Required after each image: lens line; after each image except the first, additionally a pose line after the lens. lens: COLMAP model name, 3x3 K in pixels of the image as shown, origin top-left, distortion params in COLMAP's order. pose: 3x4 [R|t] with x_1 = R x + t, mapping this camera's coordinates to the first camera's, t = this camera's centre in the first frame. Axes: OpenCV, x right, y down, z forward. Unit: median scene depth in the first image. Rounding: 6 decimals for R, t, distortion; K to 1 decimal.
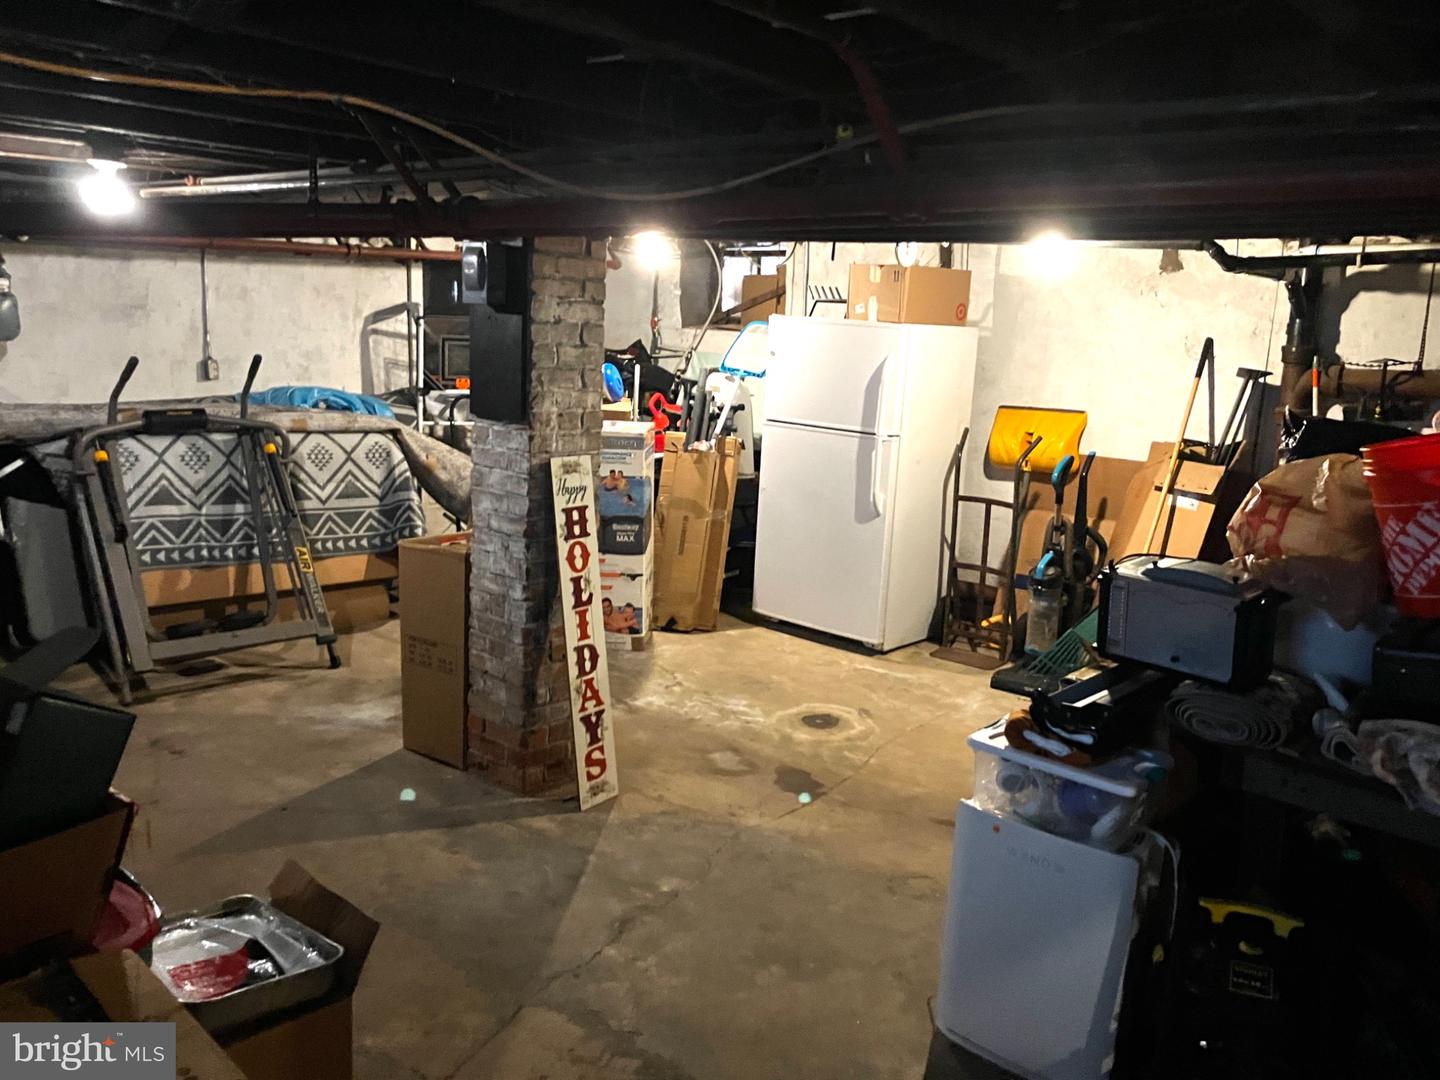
lens RADIAL K [[1184.3, 0, 719.6], [0, 1184.3, 518.6], [0, 0, 1]] dist [0.000522, 0.000684]
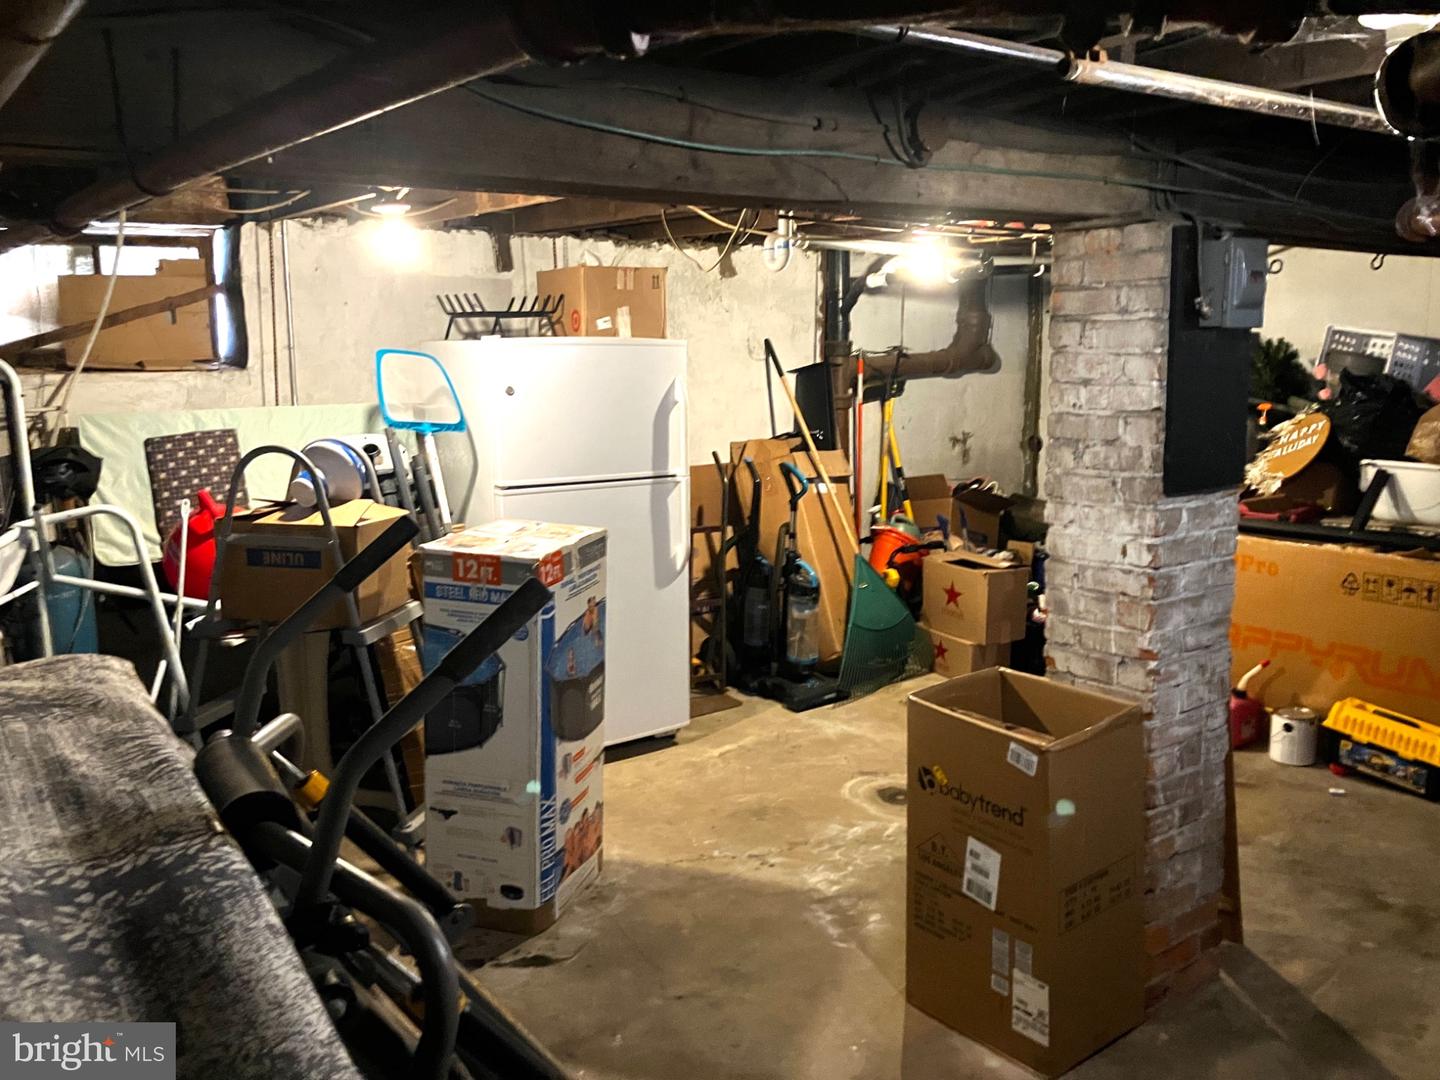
lens RADIAL K [[1184.3, 0, 719.6], [0, 1184.3, 518.6], [0, 0, 1]] dist [0.000522, 0.000684]
pose [[0.220672, -0.191694, 0.956325, -0.660119], [0.192072, 0.969837, 0.150082, -0.162474], [-0.956249, 0.150564, 0.250835, 0.793687]]
